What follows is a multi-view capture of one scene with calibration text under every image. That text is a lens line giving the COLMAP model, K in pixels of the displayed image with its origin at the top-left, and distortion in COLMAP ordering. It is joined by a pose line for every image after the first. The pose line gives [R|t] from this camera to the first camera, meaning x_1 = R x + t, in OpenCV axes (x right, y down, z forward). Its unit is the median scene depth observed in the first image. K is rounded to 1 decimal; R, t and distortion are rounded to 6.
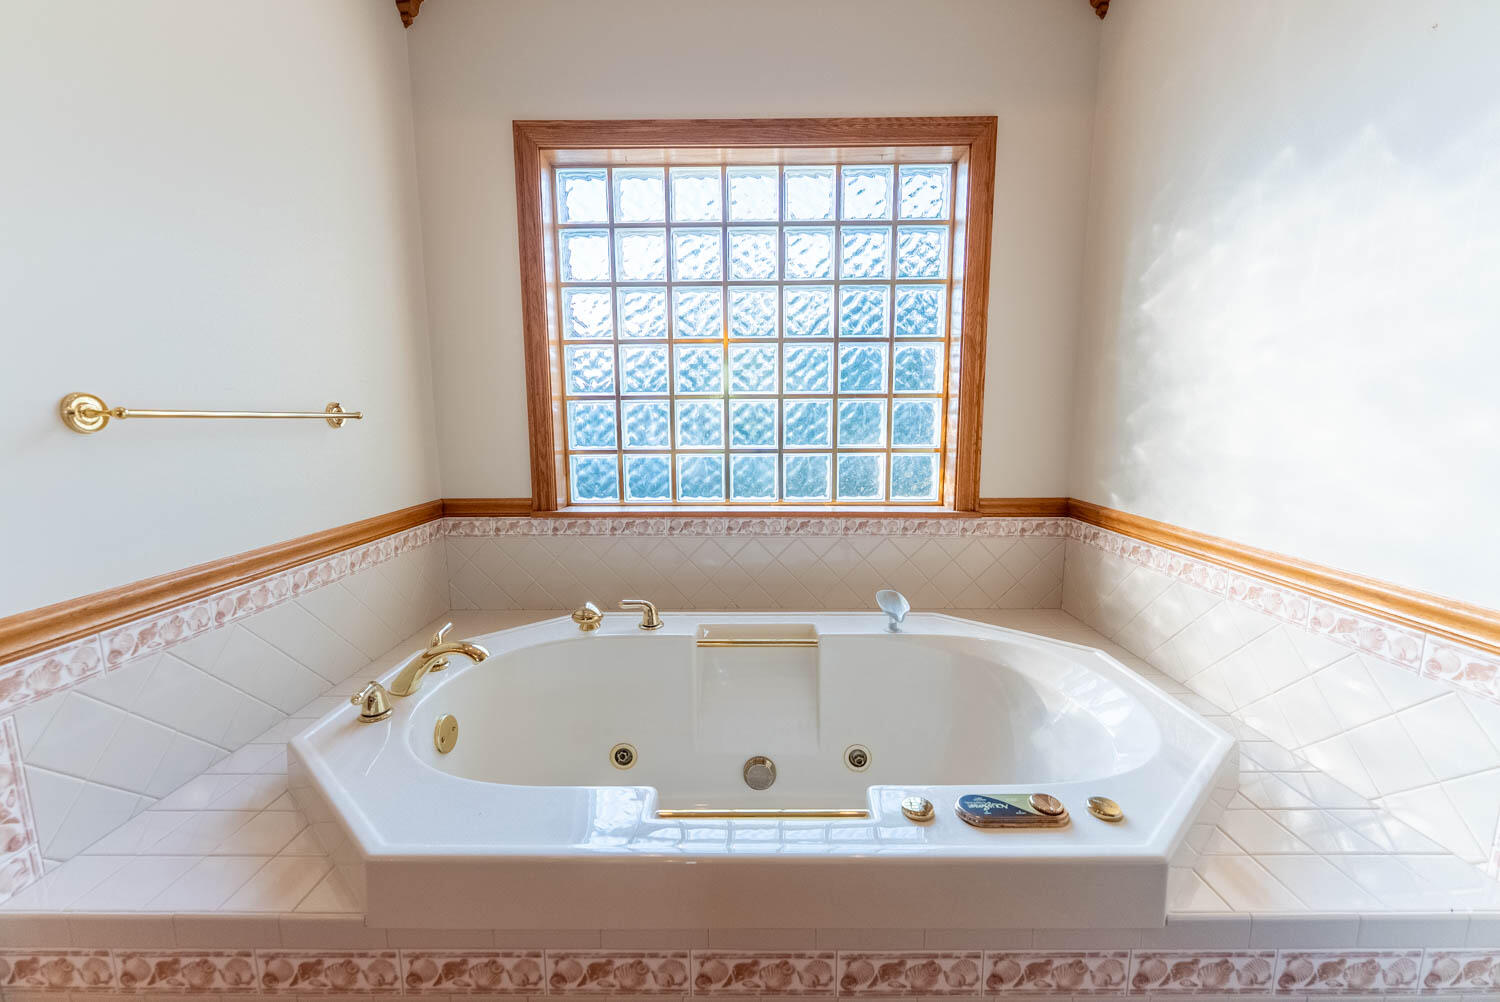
lens RADIAL K [[598.7, 0, 748.1], [0, 598.7, 503.5], [0, 0, 1]] dist [-0.000294, -0.000652]
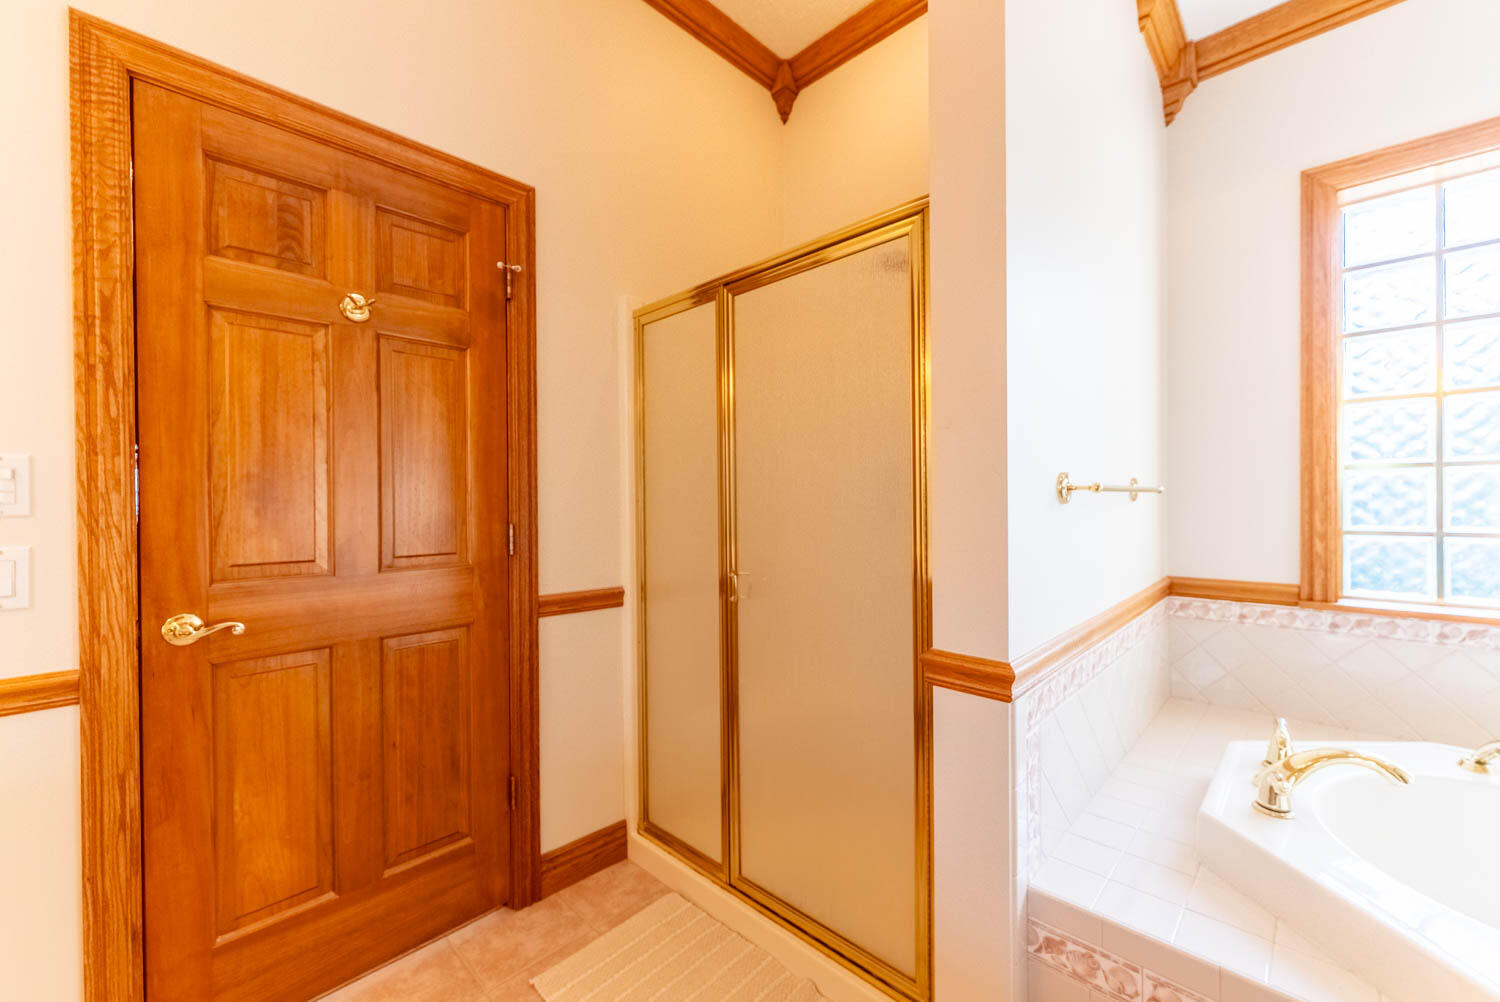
lens RADIAL K [[598.7, 0, 748.1], [0, 598.7, 503.5], [0, 0, 1]] dist [-0.000294, -0.000652]
pose [[0.722818, 0.004880, -0.691021, -0.342937], [-0.092969, 0.991571, -0.090244, 0.026432], [0.684756, 0.129473, 0.717179, -0.163598]]
